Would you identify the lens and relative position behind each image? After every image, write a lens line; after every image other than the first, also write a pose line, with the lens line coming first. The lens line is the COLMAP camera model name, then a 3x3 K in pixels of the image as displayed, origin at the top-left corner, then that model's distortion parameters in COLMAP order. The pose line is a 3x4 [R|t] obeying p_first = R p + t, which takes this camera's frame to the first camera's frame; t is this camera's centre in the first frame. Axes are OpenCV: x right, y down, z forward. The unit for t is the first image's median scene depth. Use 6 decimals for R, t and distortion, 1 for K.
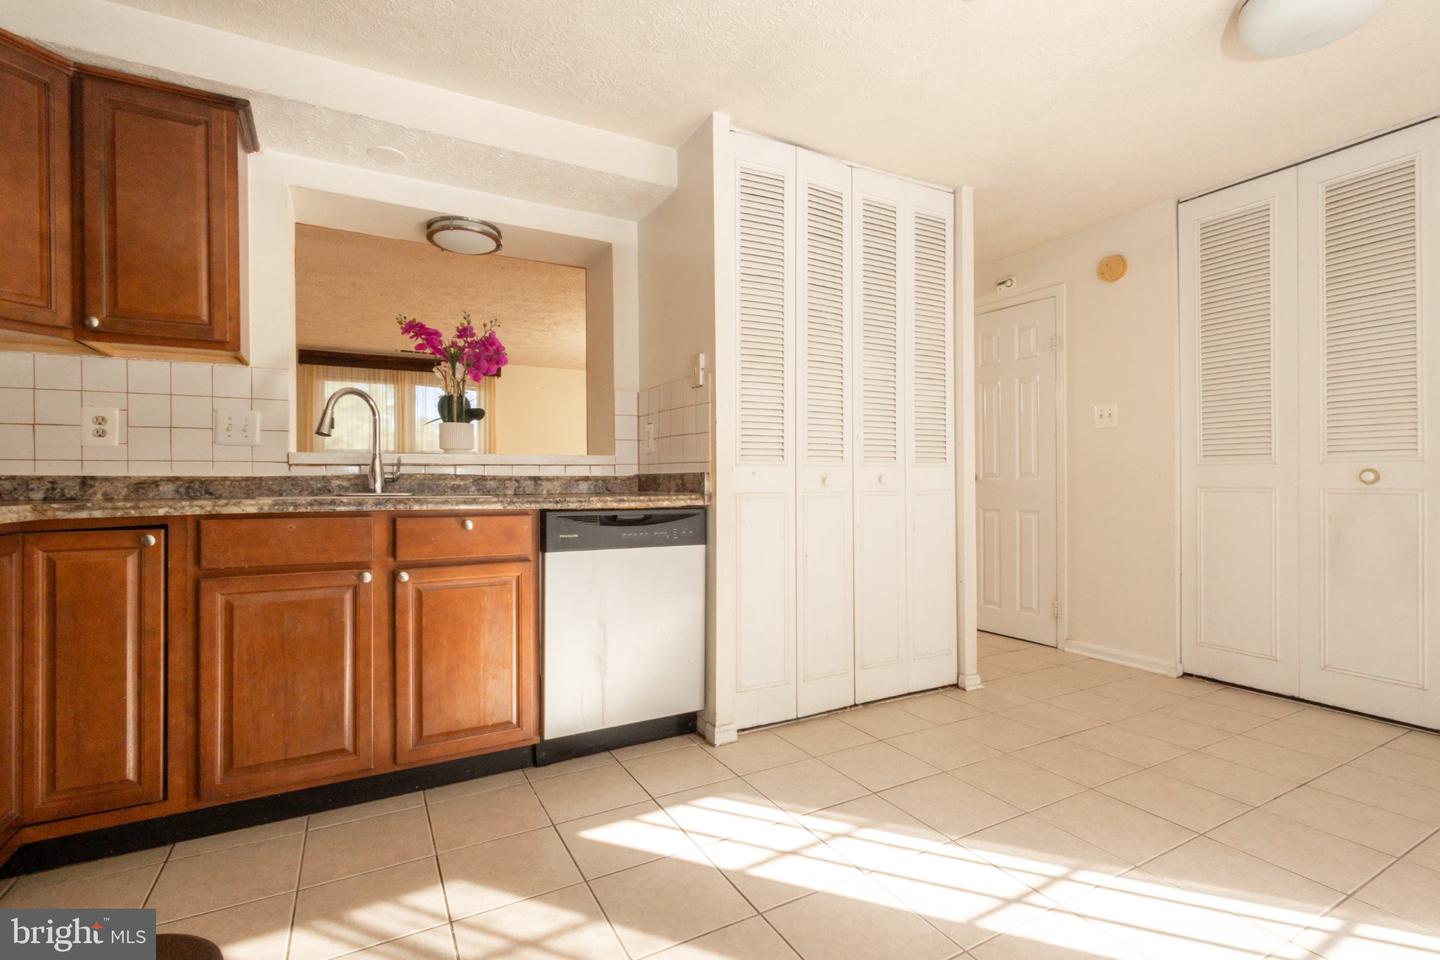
lens RADIAL K [[659.6, 0, 719.2], [0, 659.6, 478.3], [0, 0, 1]] dist [0.000373, 0.000114]
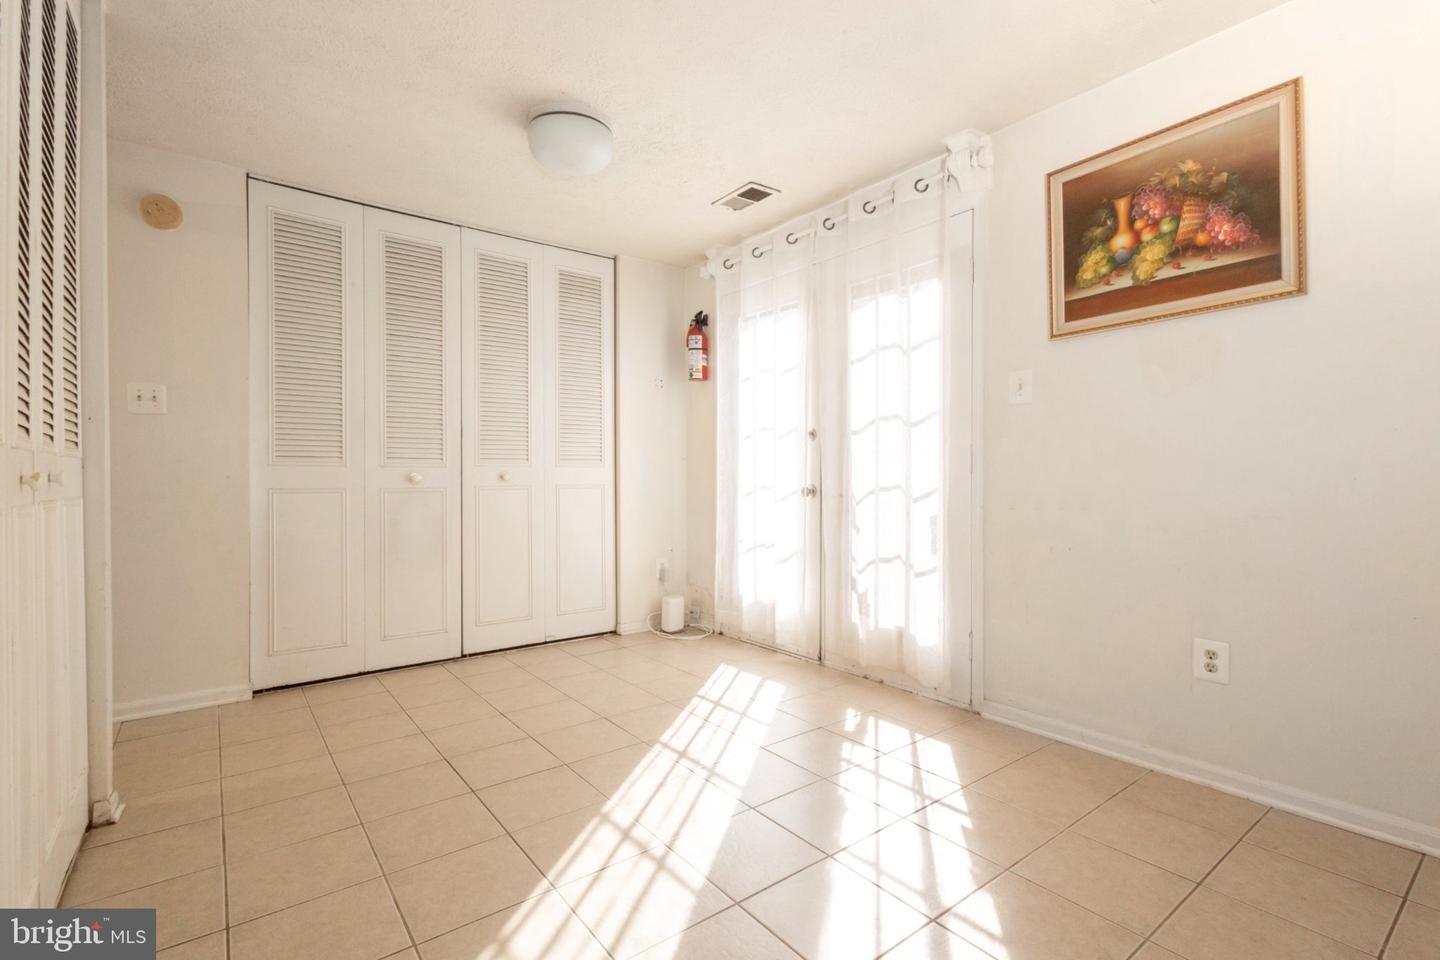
lens RADIAL K [[659.6, 0, 719.6], [0, 659.6, 478.6], [0, 0, 1]] dist [0.000373, 0.000114]
pose [[-0.161799, 0.004038, 0.986815, -0.321468], [0.000542, 0.999992, -0.004003, 0.002848], [-0.986824, -0.000113, -0.161800, 0.533648]]
